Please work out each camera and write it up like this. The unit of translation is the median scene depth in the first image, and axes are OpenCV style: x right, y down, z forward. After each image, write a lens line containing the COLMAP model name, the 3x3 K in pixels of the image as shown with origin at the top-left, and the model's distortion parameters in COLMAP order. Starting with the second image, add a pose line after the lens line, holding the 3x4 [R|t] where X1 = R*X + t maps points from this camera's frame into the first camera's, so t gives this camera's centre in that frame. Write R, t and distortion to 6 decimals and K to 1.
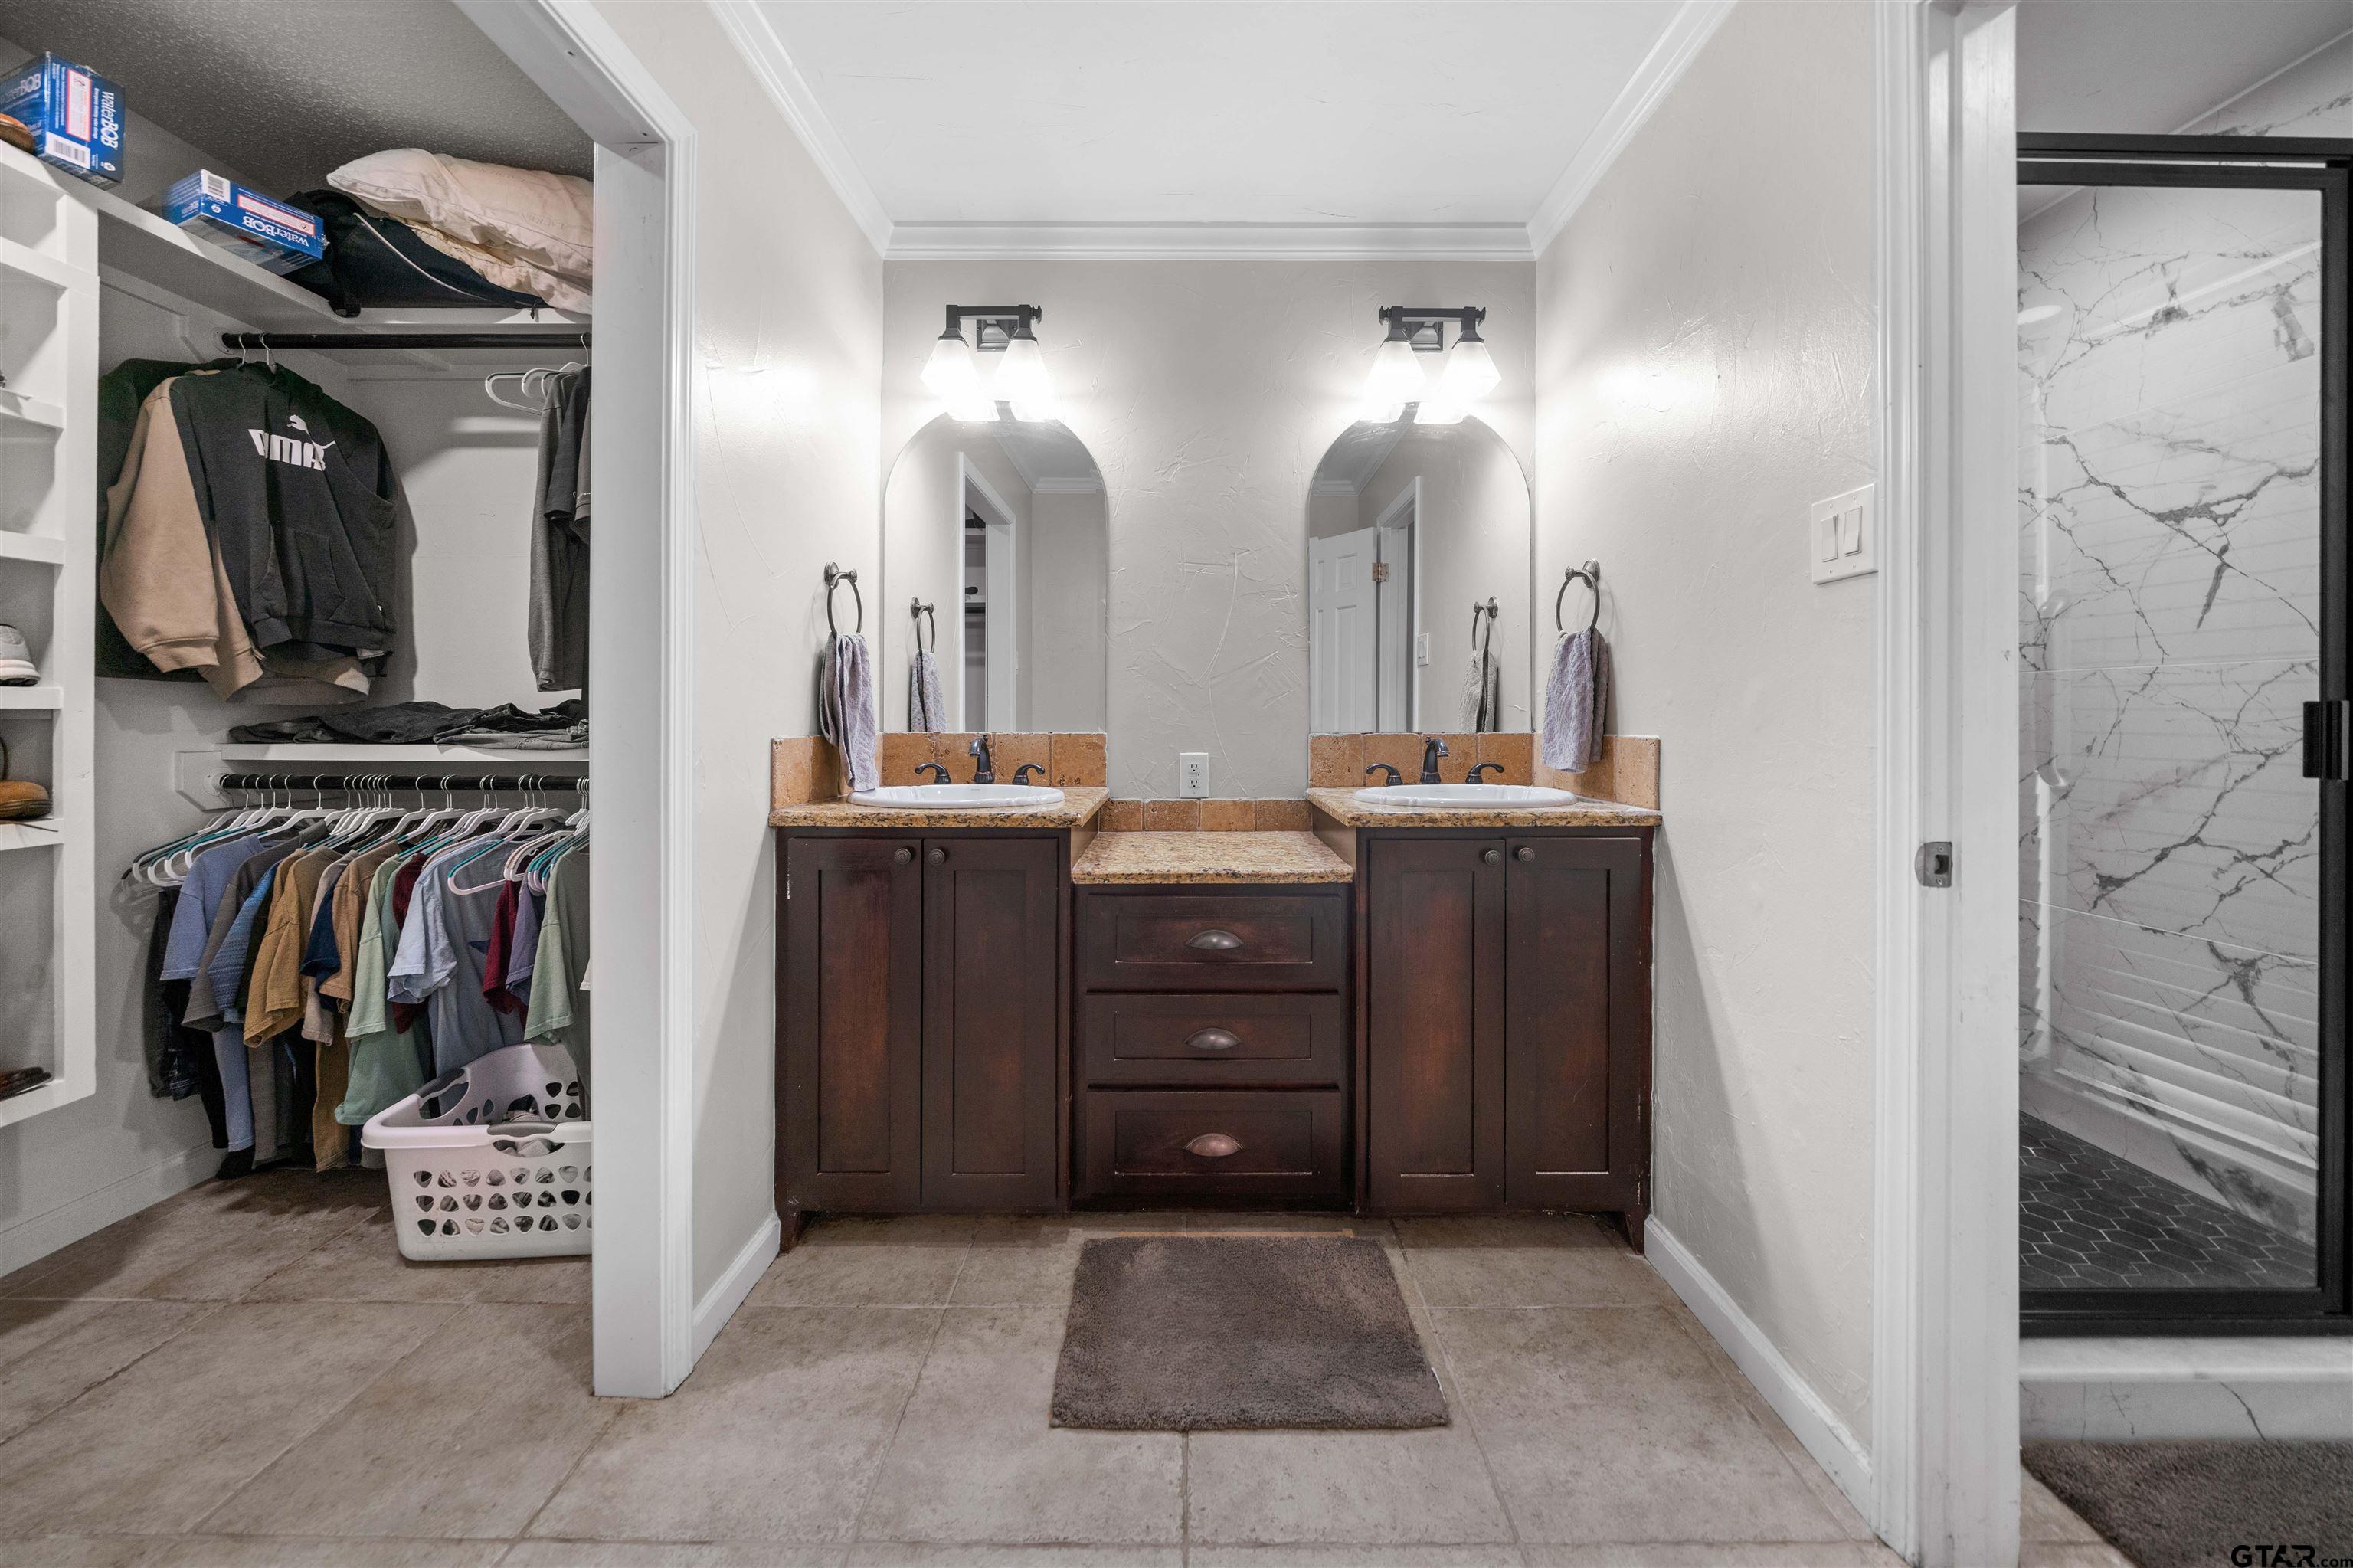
lens RADIAL K [[821.0, 0, 1169.7], [0, 821.0, 712.7], [0, 0, 1]] dist [-0.007729, 0.001171]
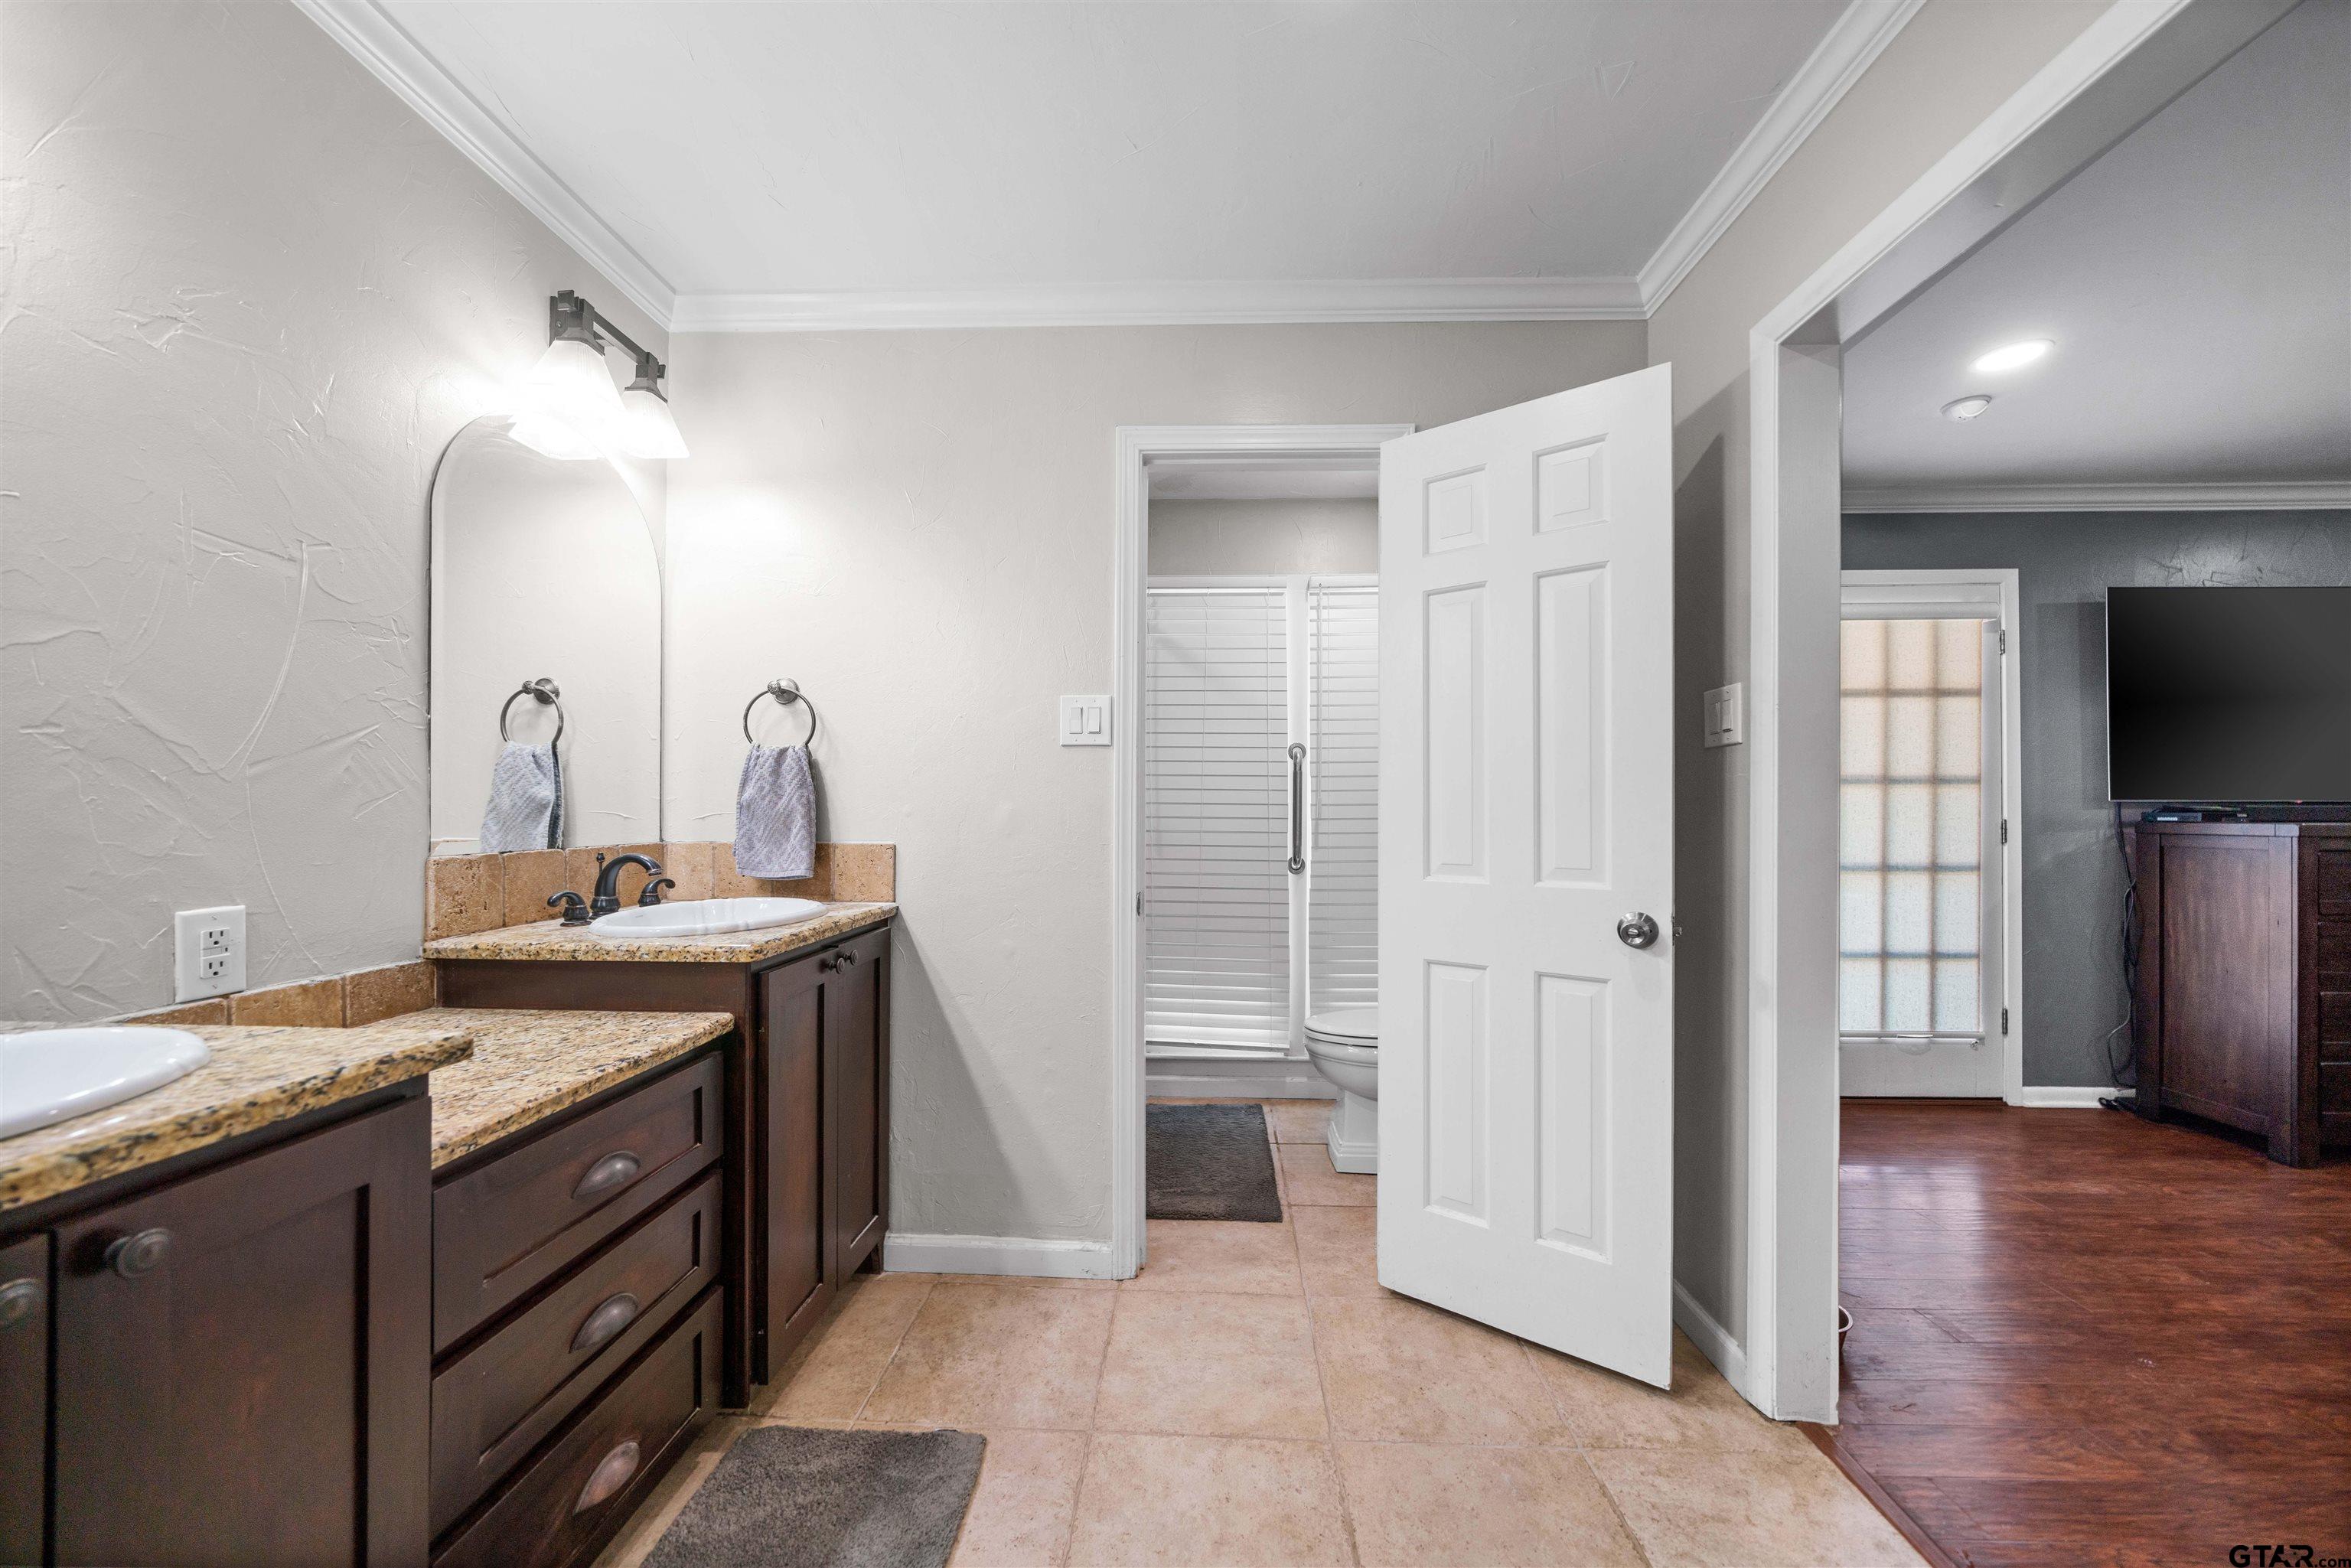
lens RADIAL K [[820.3, 0, 1171.6], [0, 820.3, 818.0], [0, 0, 1]] dist [-0.007729, 0.001171]
pose [[0.055815, -0.011130, 0.998379, -0.469800], [-0.007534, 0.999905, 0.011568, -0.019139], [-0.998413, -0.008167, 0.055726, 0.399337]]
